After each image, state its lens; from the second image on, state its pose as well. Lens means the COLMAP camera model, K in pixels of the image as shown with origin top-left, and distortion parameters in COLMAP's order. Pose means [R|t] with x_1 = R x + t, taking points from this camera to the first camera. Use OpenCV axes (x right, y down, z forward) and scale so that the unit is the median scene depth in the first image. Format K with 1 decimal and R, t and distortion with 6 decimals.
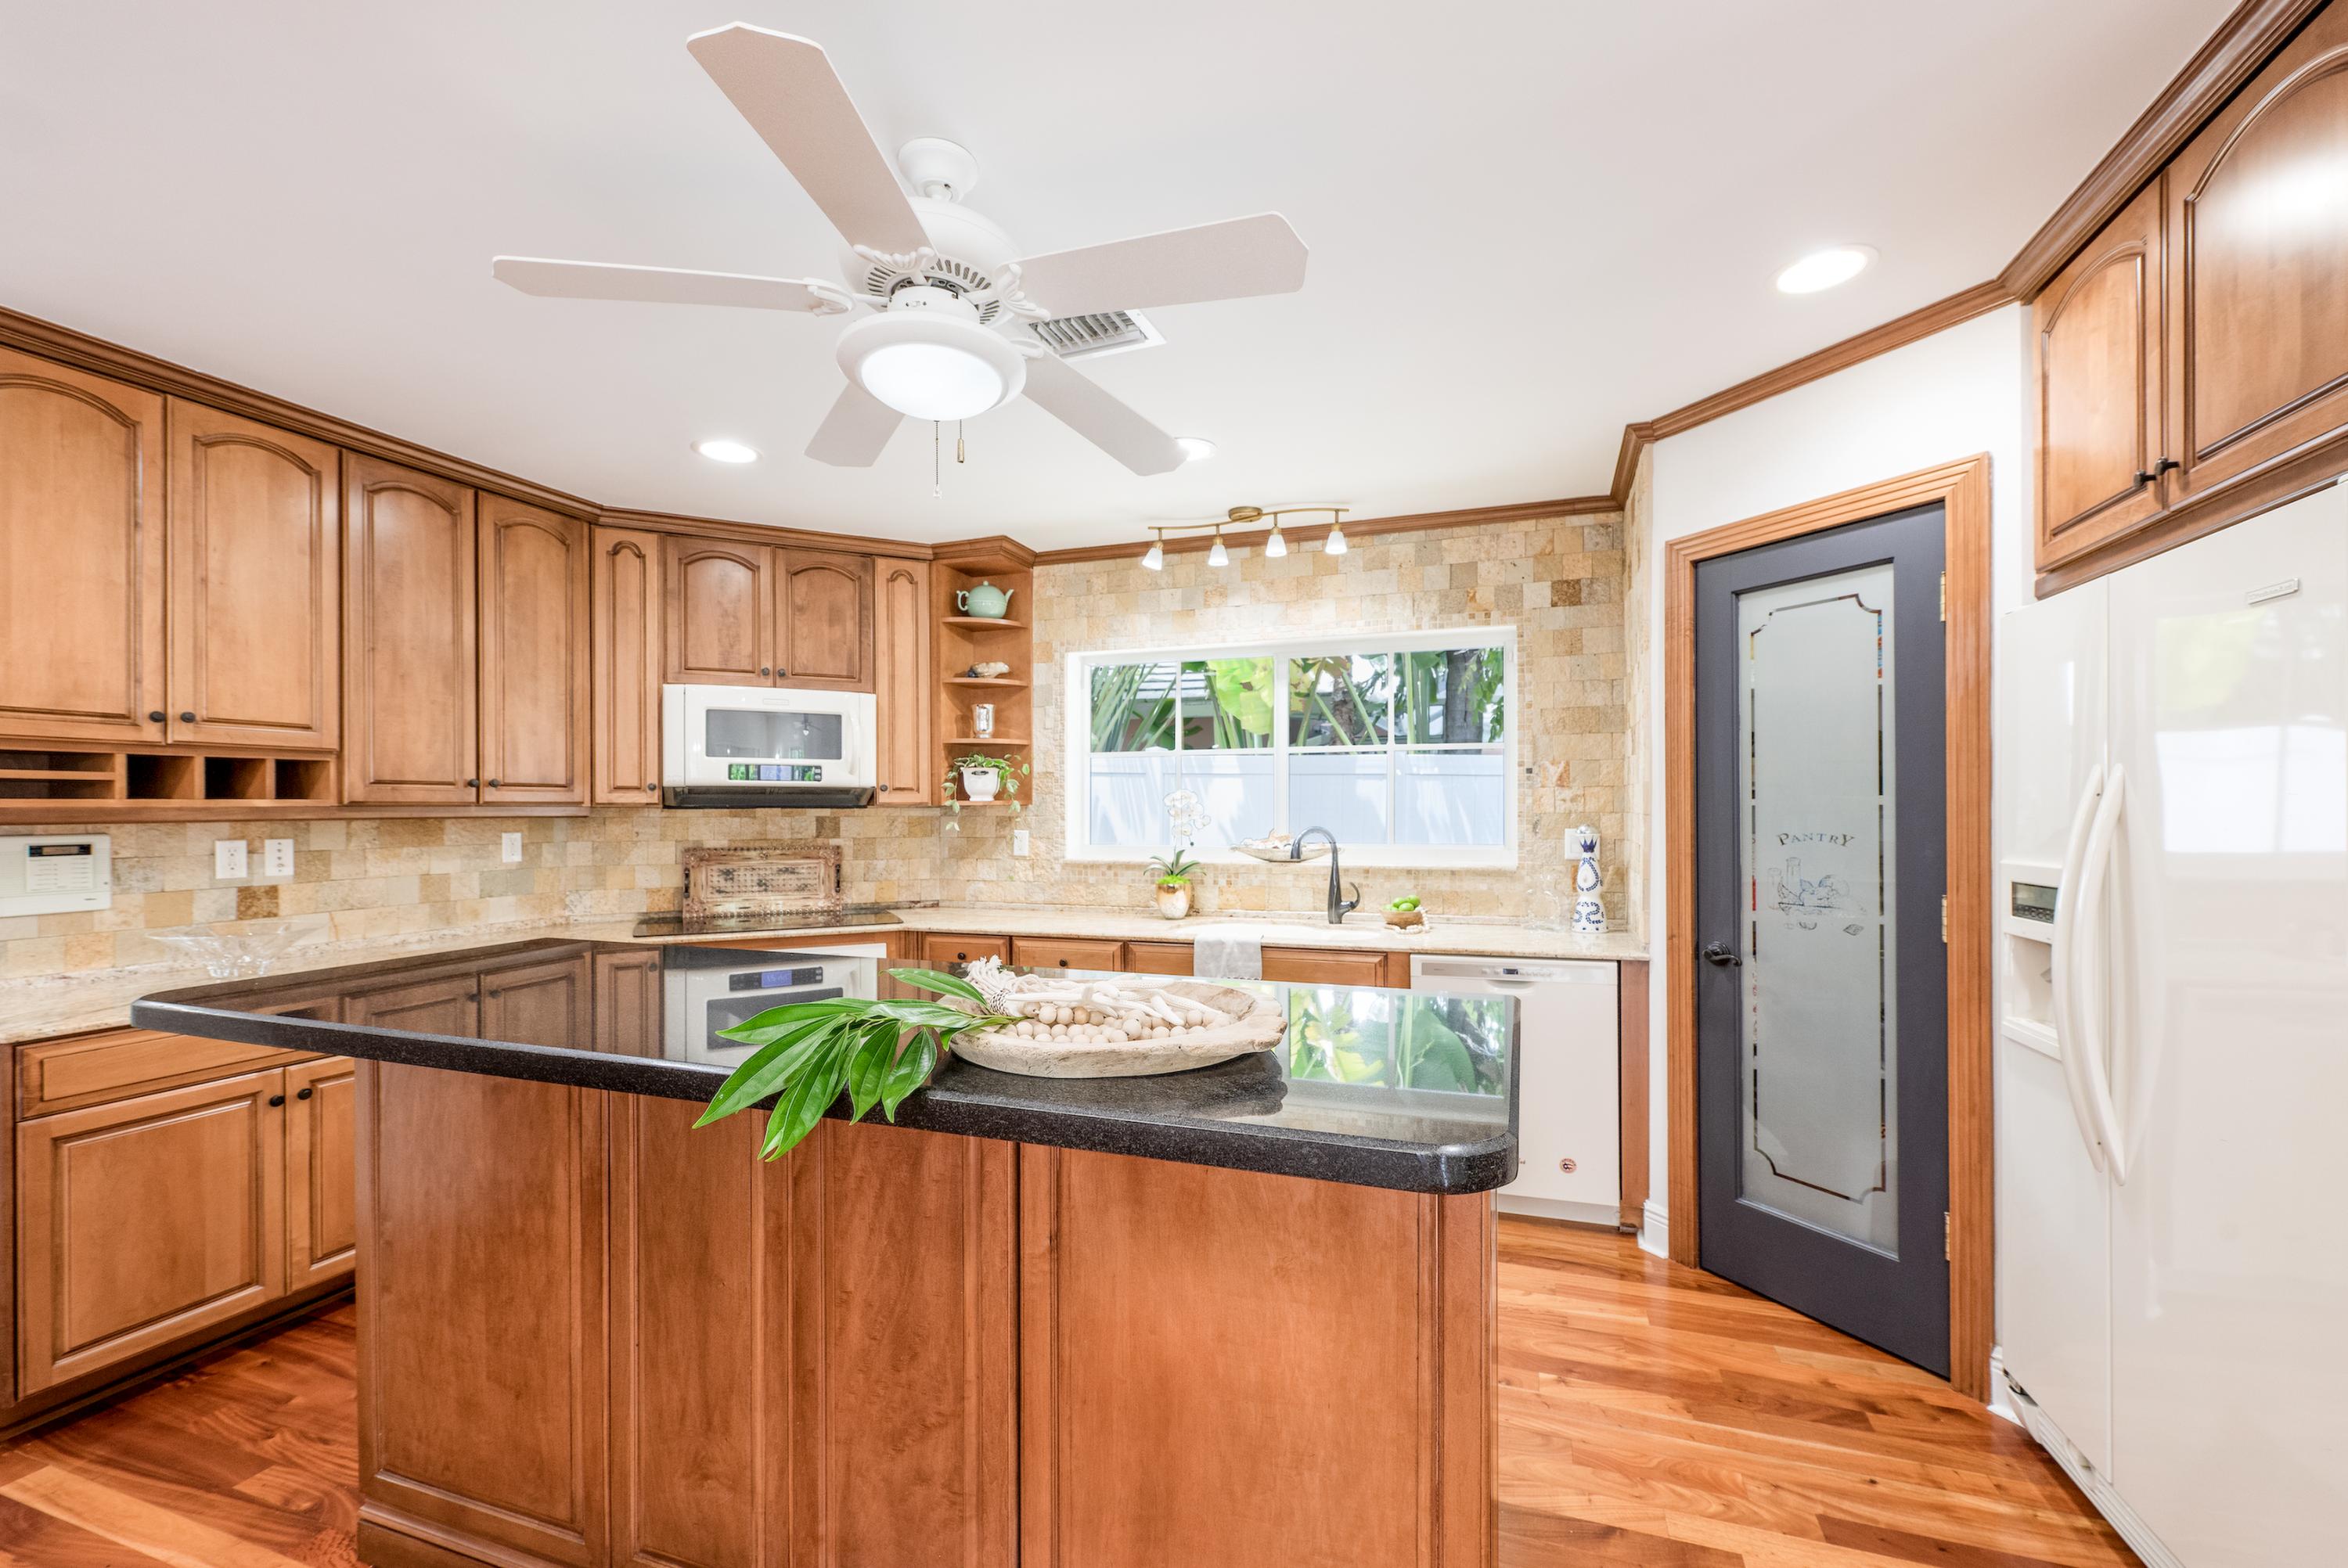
lens RADIAL K [[937.3, 0, 1206.0], [0, 937.3, 809.7], [0, 0, 1]] dist [0.009402, -0.003300]
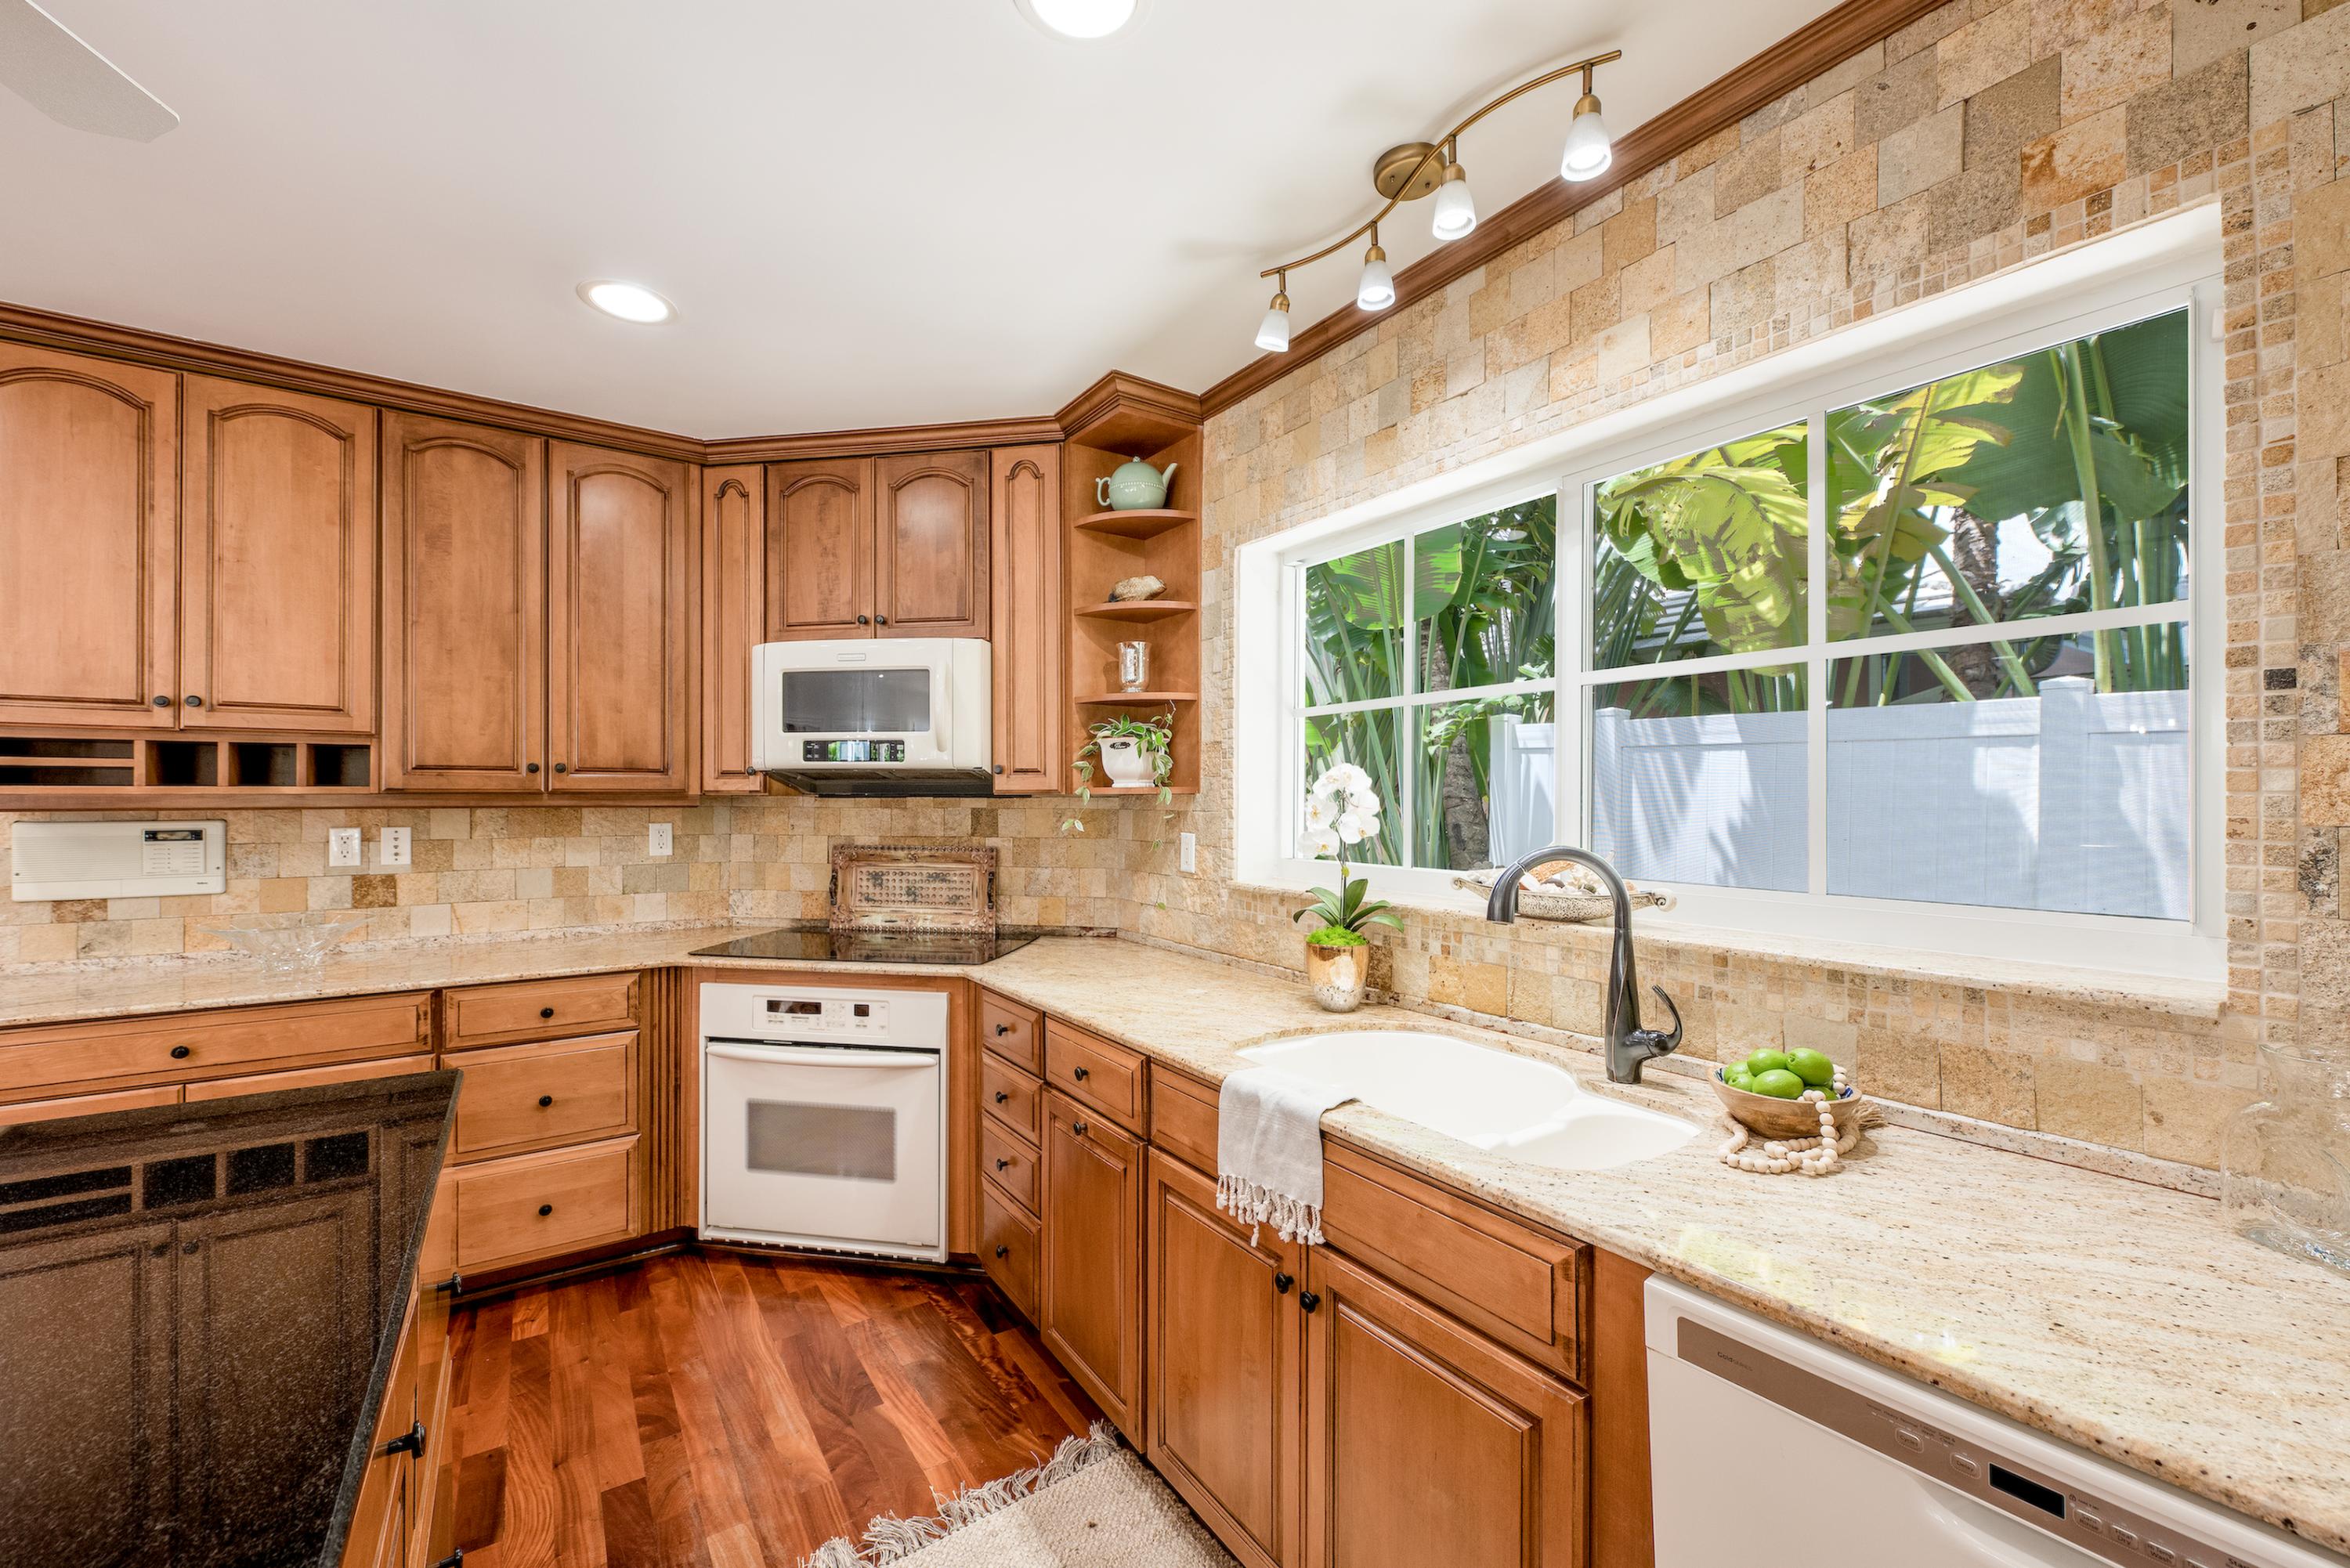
lens RADIAL K [[938.2, 0, 1186.1], [0, 938.2, 798.1], [0, 0, 1]] dist [0.009402, -0.003300]
pose [[0.785108, 0.003388, -0.619350, 0.247889], [-0.002142, 0.999994, 0.002755, -0.004631], [0.619355, -0.000836, 0.785110, 0.563237]]
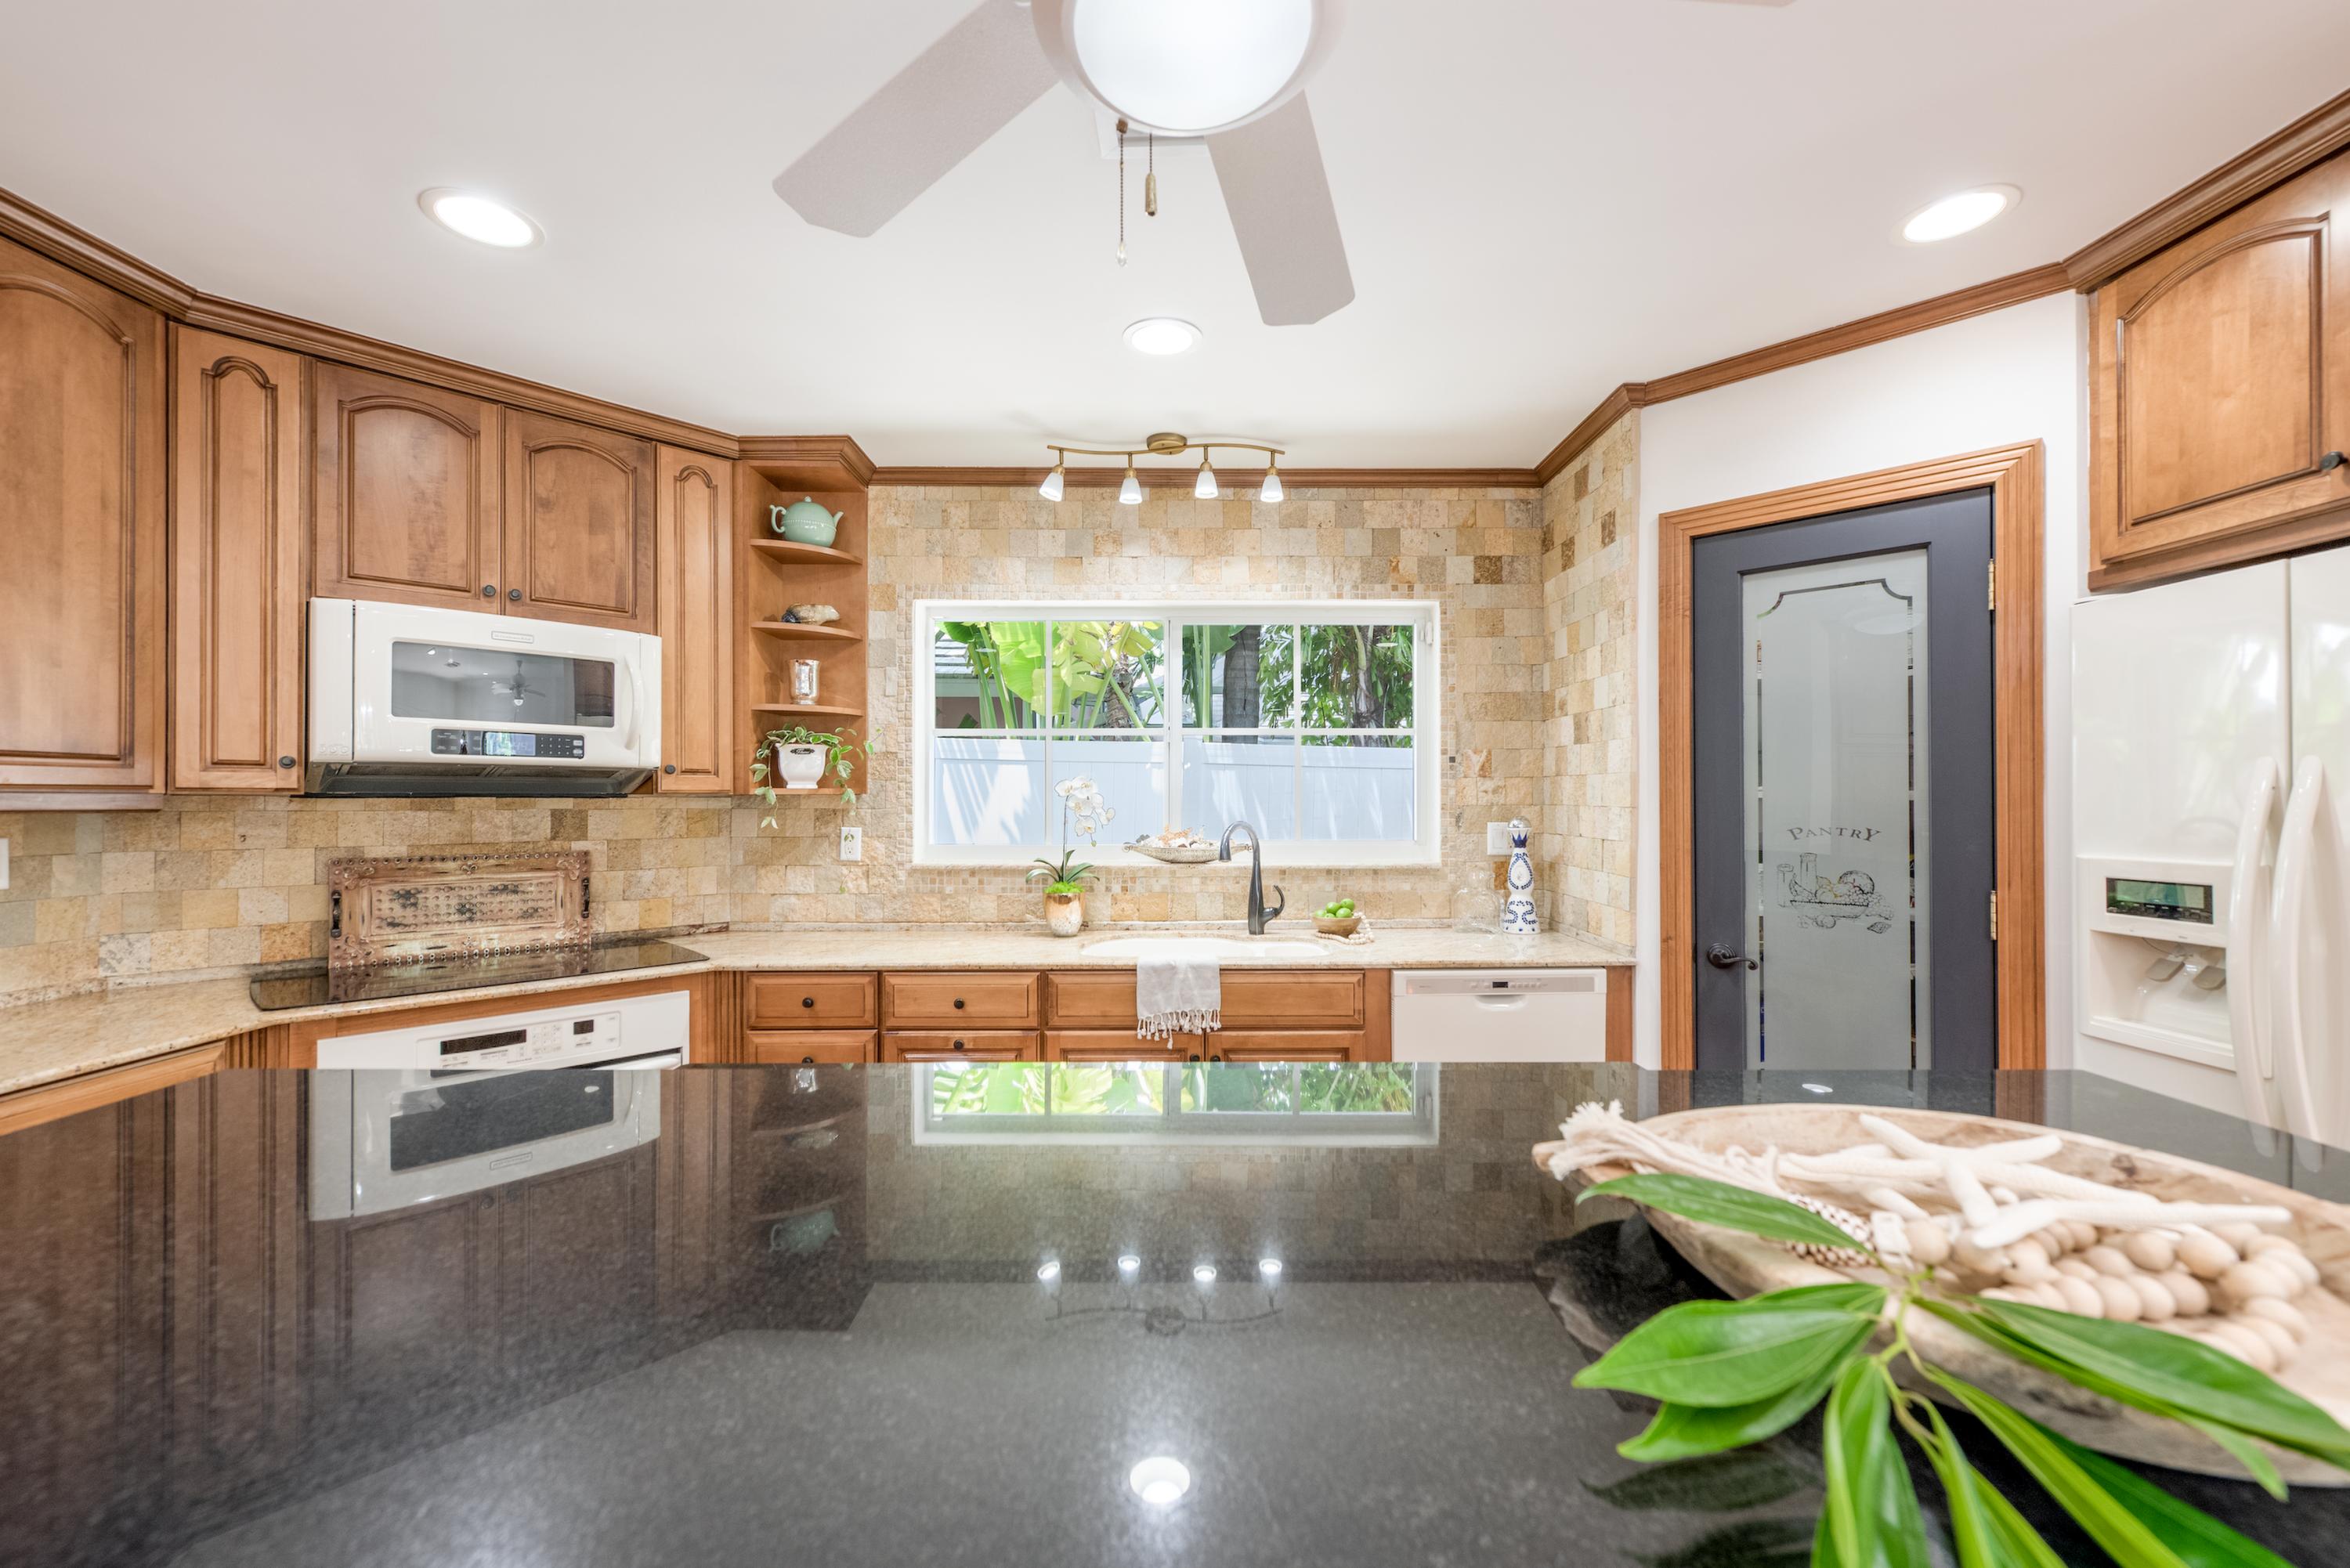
lens RADIAL K [[938.2, 0, 1173.3], [0, 938.2, 800.1], [0, 0, 1]] dist [0.009402, -0.003300]
pose [[0.954305, 0.001496, 0.298831, -0.201246], [-0.001872, 0.999998, 0.000970, -0.001723], [-0.298829, -0.001485, 0.954306, 0.205256]]
